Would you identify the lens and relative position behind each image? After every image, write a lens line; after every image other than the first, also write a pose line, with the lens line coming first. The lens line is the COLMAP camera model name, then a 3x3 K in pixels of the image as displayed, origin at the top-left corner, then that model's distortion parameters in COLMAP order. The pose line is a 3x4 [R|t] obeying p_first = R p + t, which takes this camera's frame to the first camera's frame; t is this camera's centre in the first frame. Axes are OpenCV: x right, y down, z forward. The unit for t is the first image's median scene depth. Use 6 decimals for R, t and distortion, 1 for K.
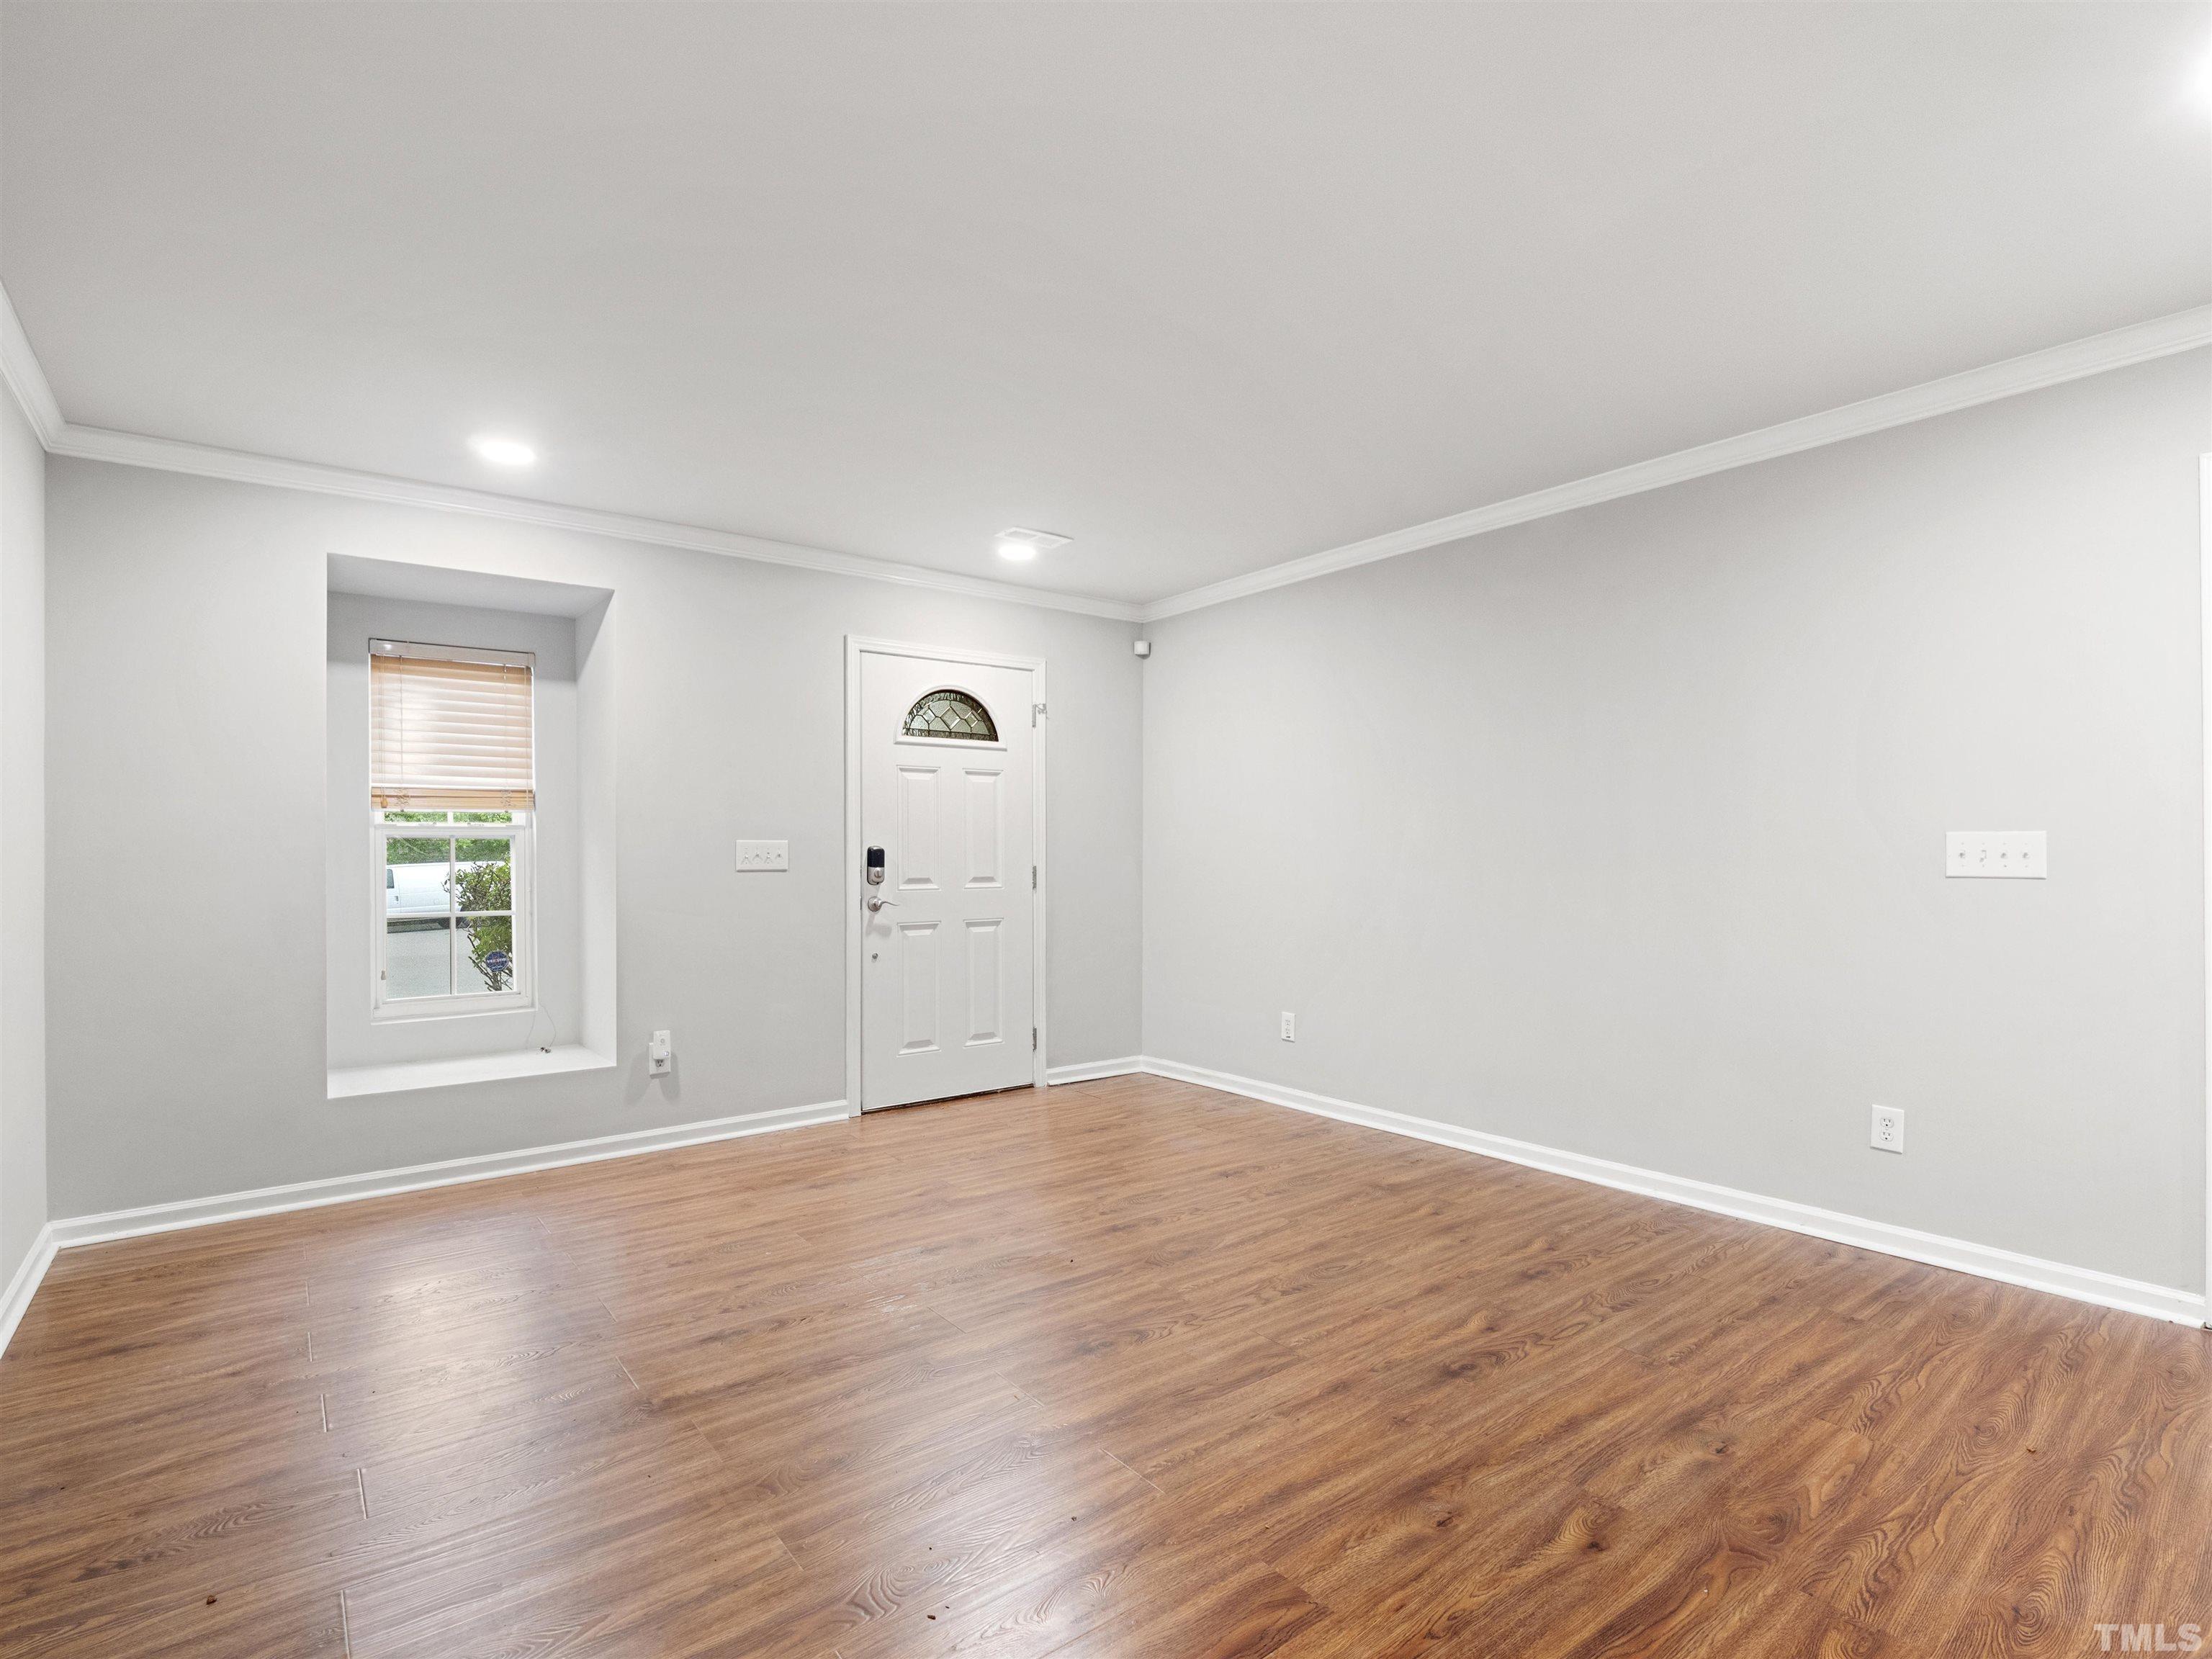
lens RADIAL K [[1095.7, 0, 1103.7], [0, 1095.7, 836.1], [0, 0, 1]] dist [-0.005968, -0.001559]
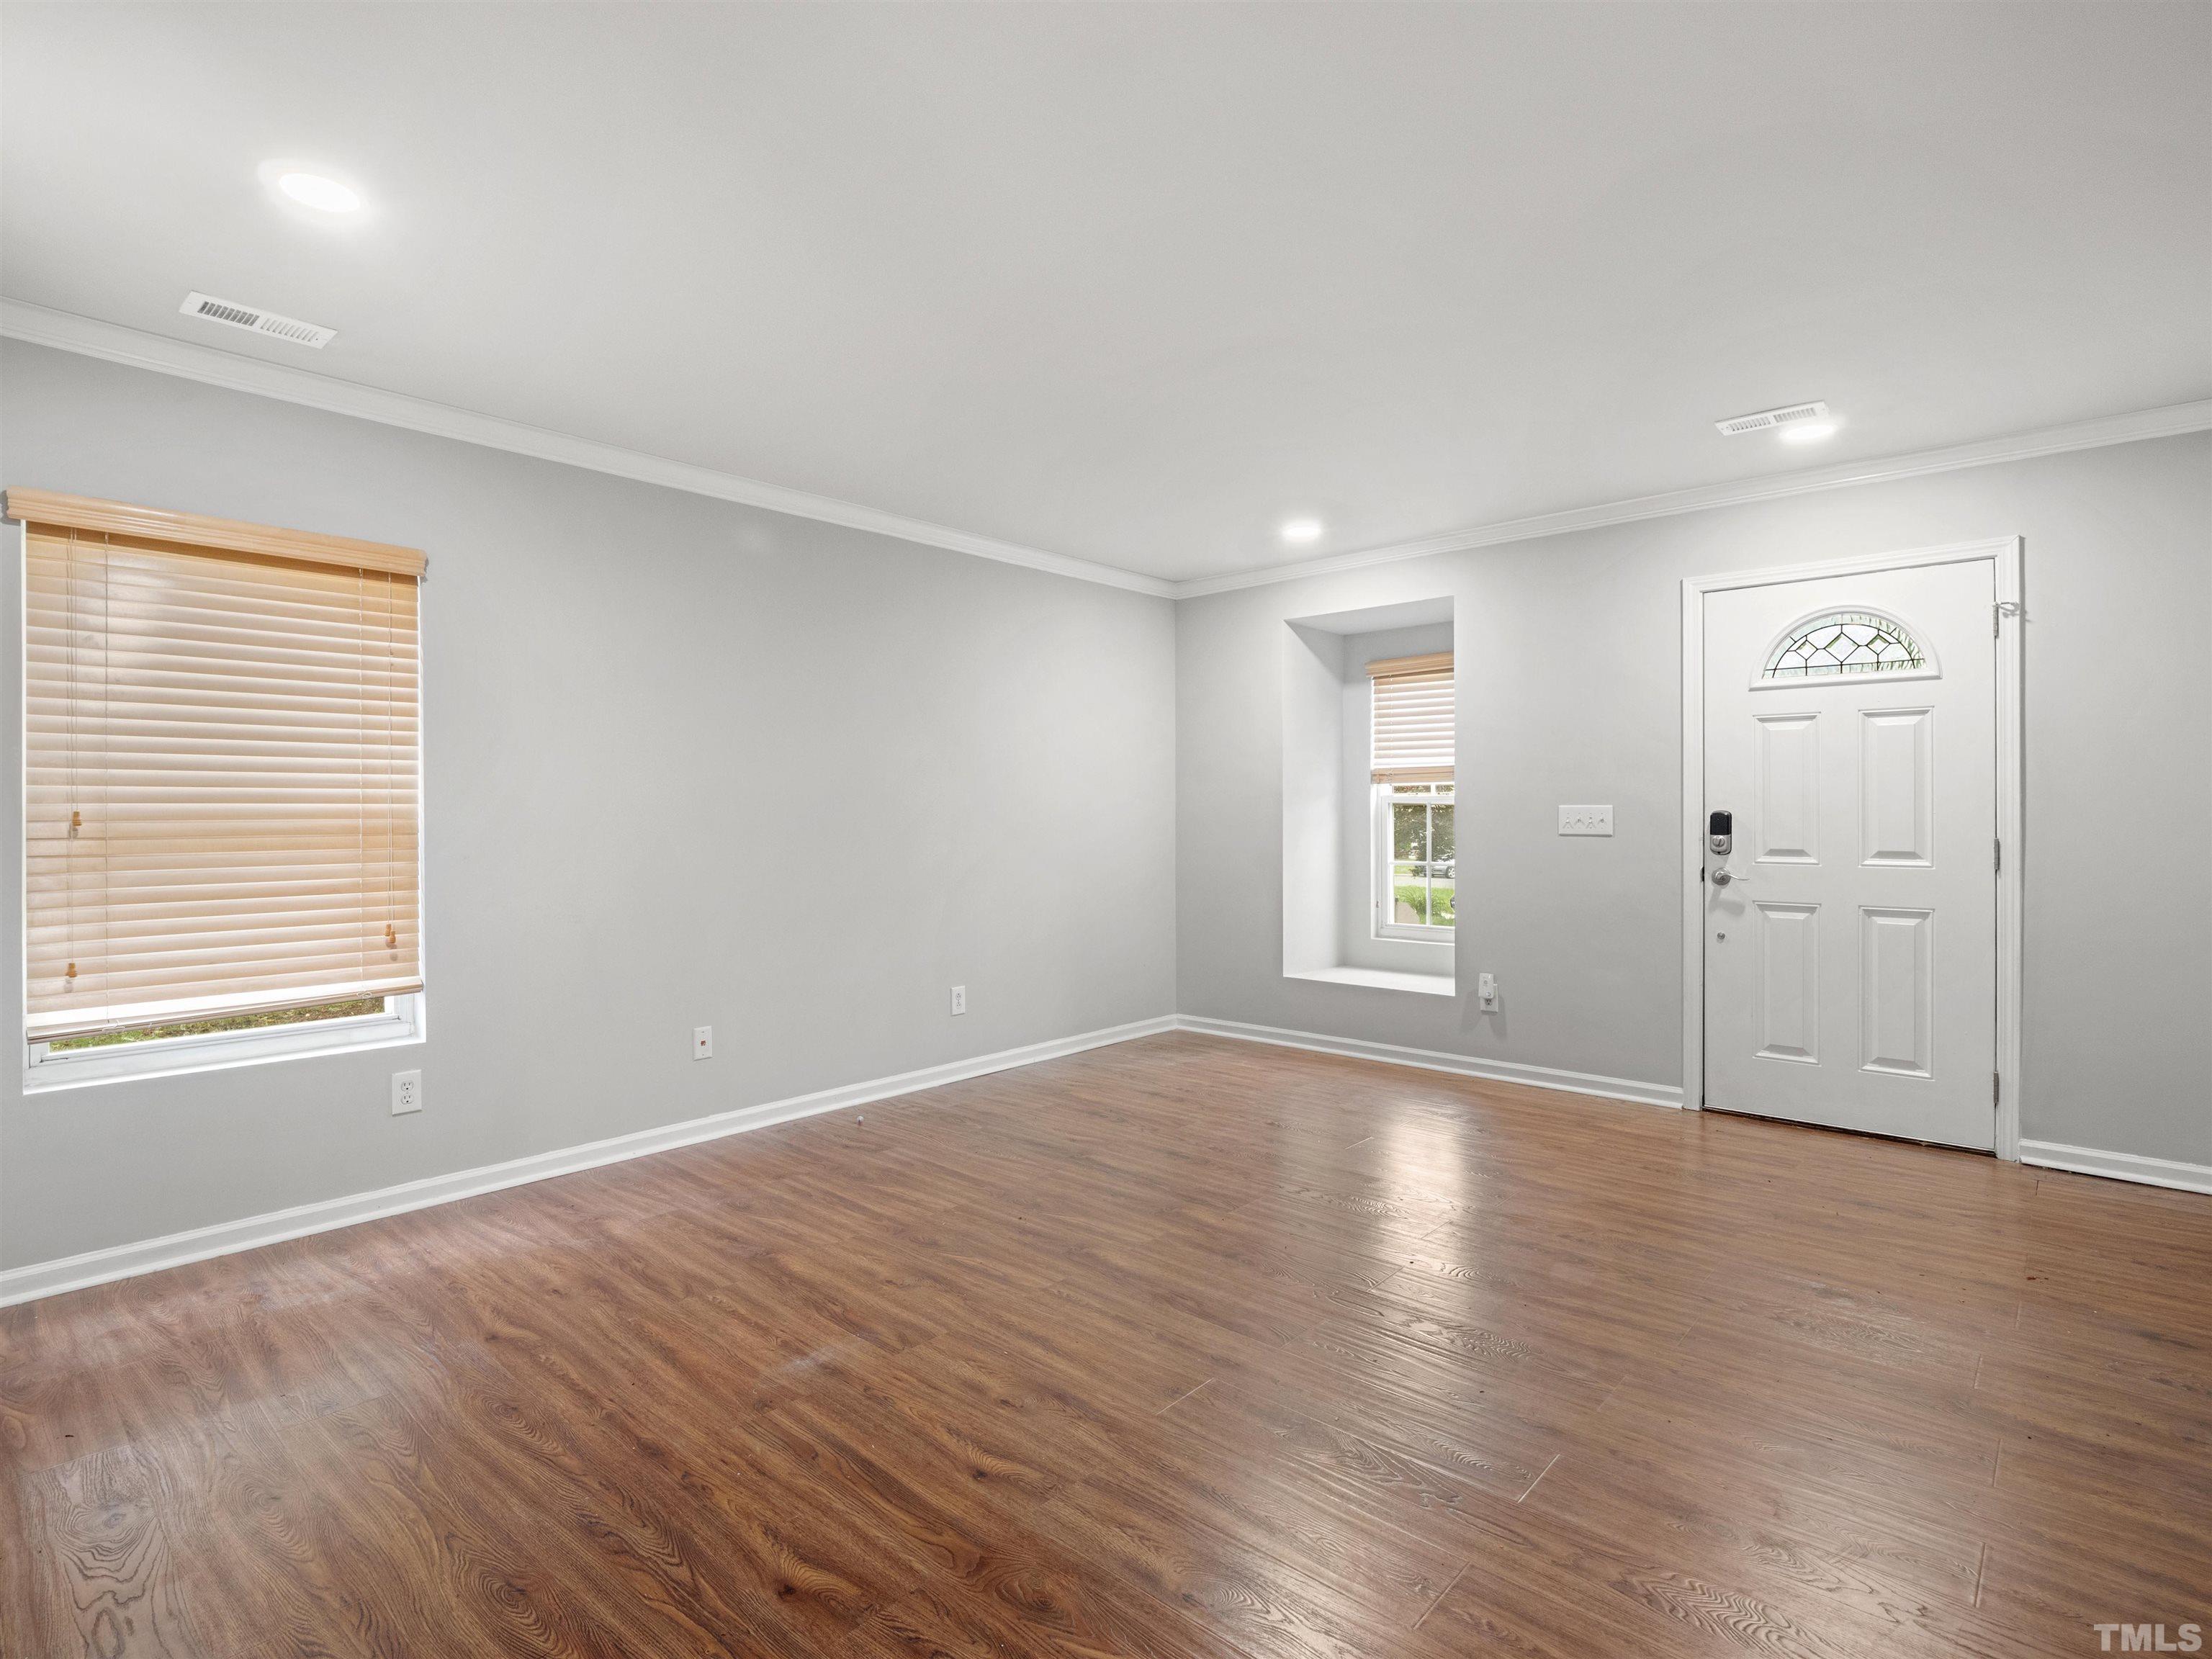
lens RADIAL K [[1118.8, 0, 1103.5], [0, 1118.8, 807.8], [0, 0, 1]] dist [-0.002827, -0.000952]
pose [[0.175750, -0.003349, -0.984429, 0.611509], [0.012198, 0.999925, -0.001224, 0.001873], [0.984359, -0.011793, 0.175778, 0.369707]]
